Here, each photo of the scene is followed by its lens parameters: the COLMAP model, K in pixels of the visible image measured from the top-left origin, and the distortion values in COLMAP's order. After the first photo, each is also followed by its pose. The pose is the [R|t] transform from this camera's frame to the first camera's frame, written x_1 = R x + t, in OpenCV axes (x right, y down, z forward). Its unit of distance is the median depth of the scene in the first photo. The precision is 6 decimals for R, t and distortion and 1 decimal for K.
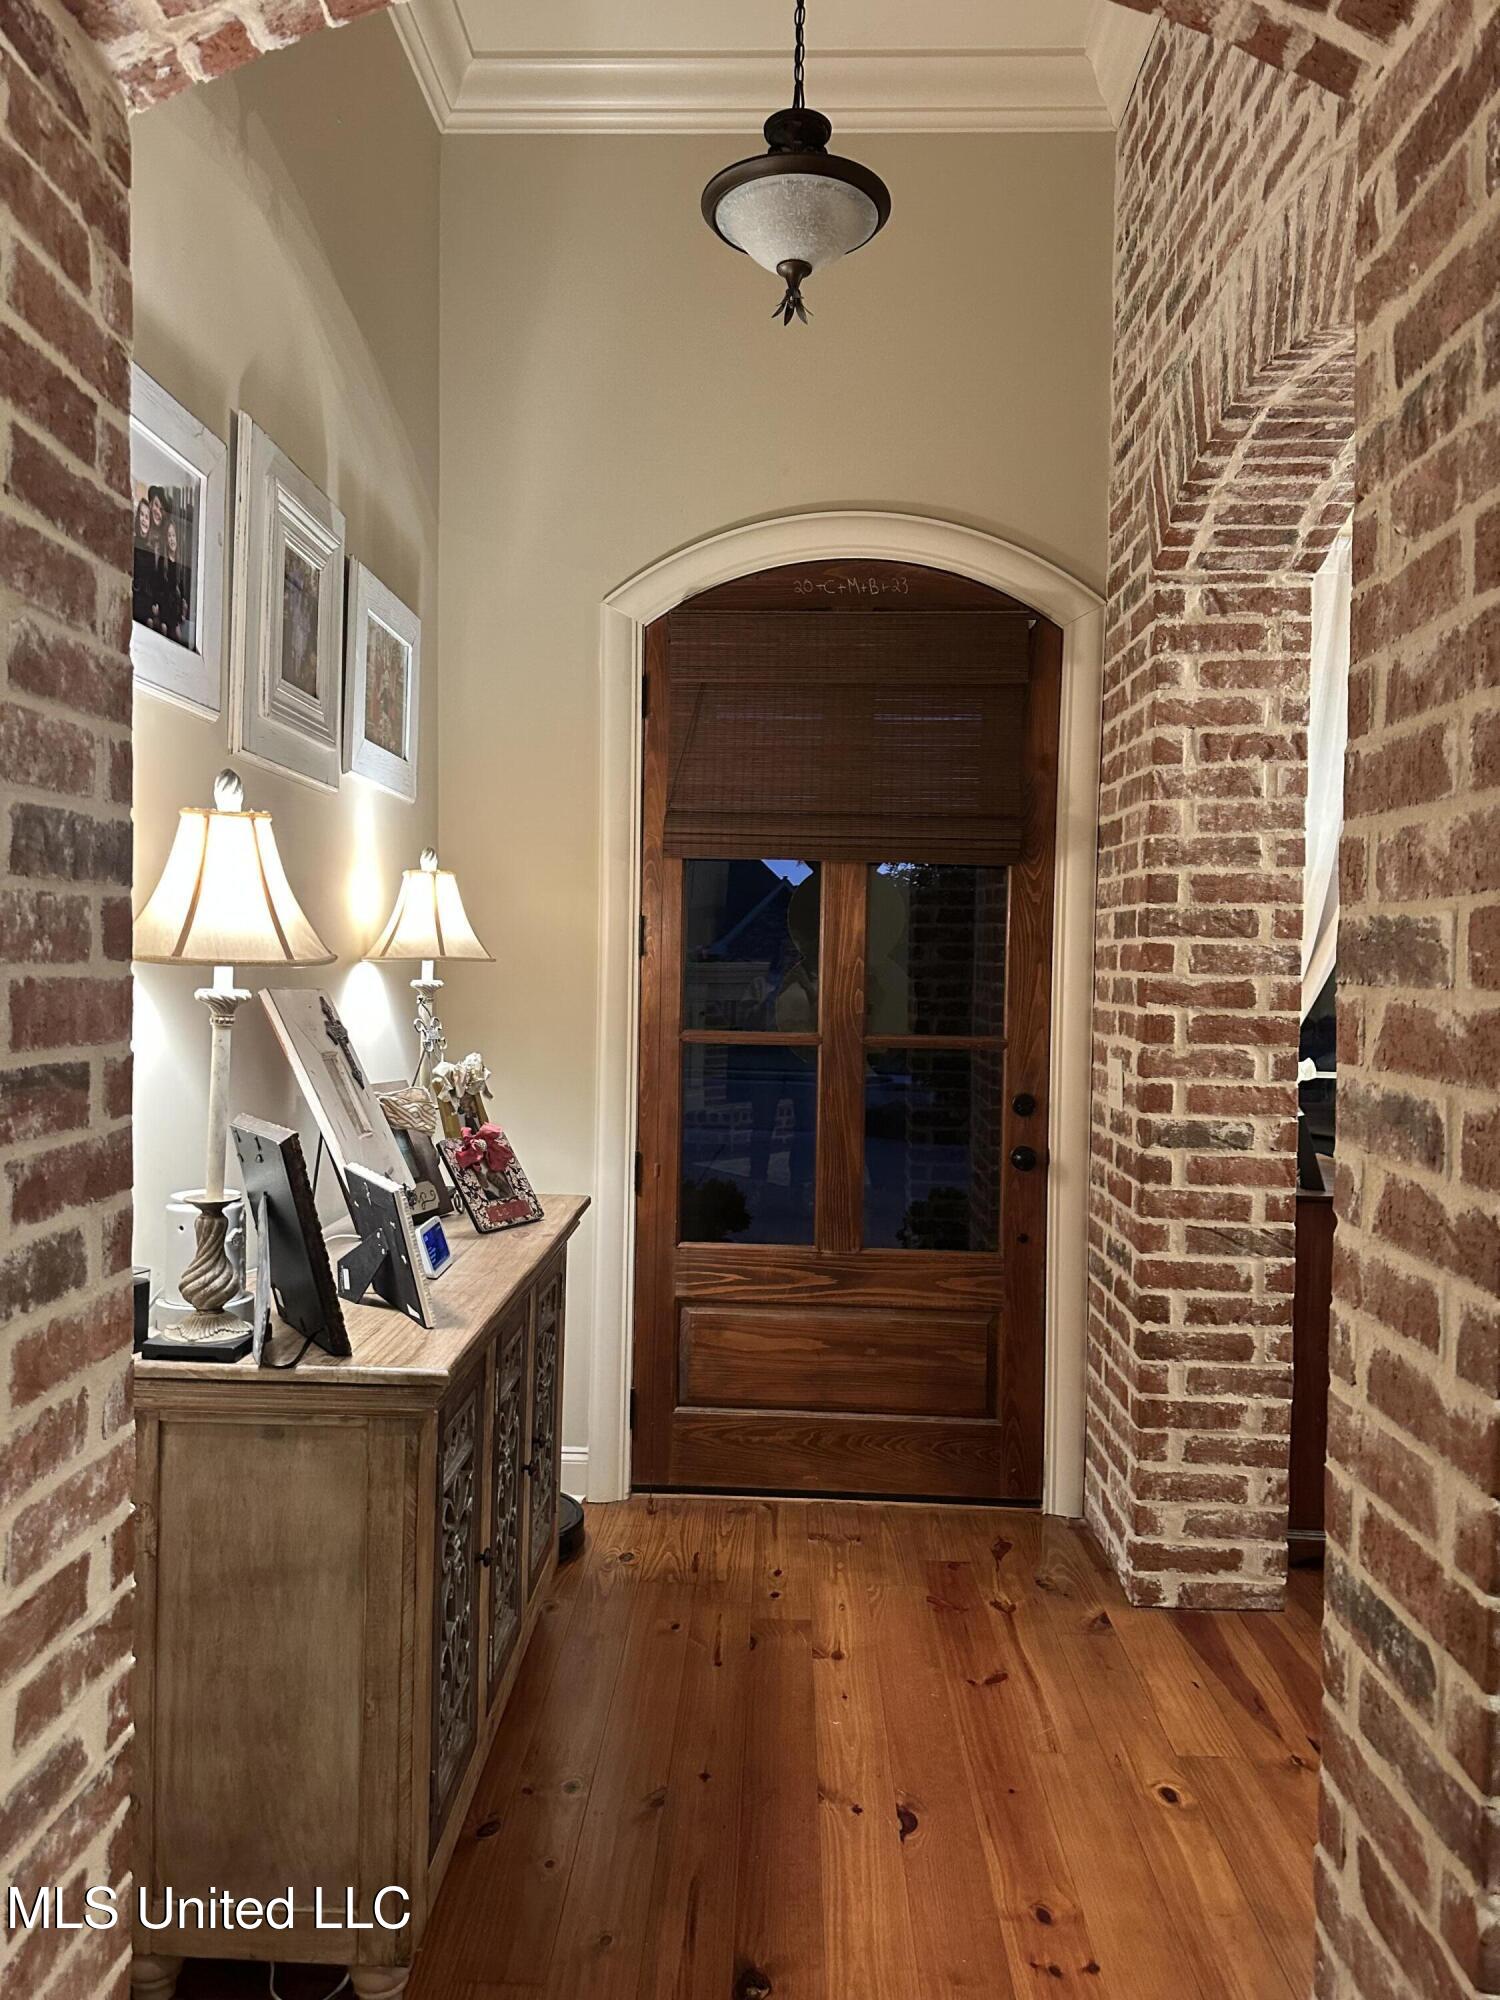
lens RADIAL K [[1373.1, 0, 705.5], [0, 1373.1, 989.6], [0, 0, 1]] dist [0.081261, -0.104241]
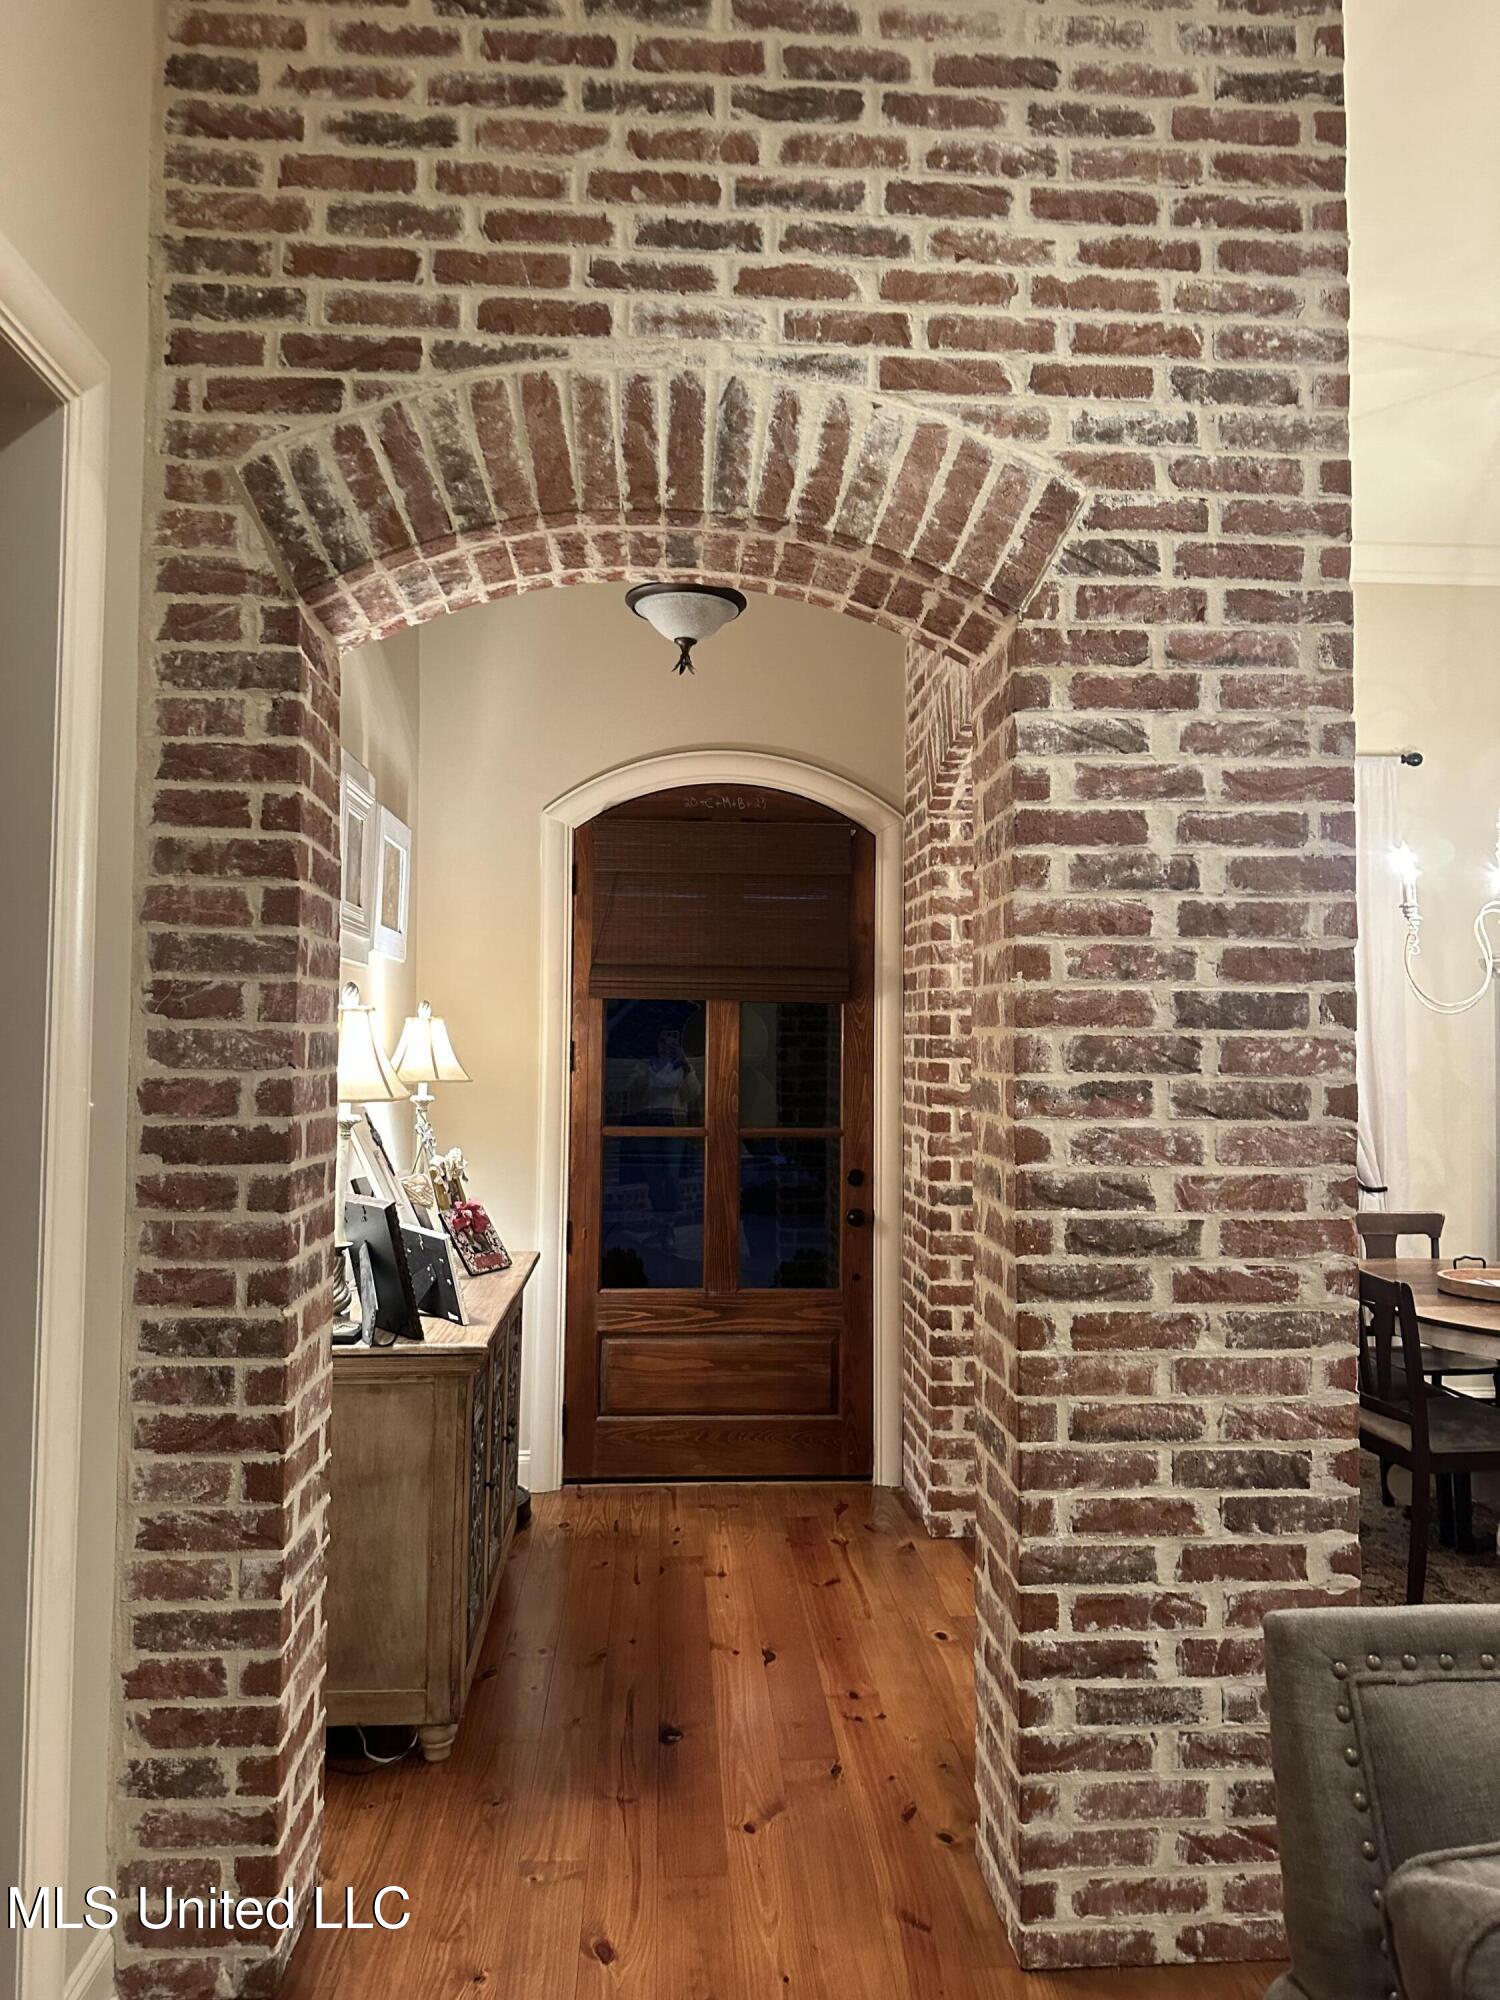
lens RADIAL K [[1415.7, 0, 751.2], [0, 1415.7, 999.7], [0, 0, 1]] dist [0.142342, -0.210773]
pose [[0.992747, -0.005146, 0.120114, -0.043804], [0.010913, 0.998816, -0.047408, -0.030281], [-0.119728, 0.048375, 0.991628, -0.439059]]
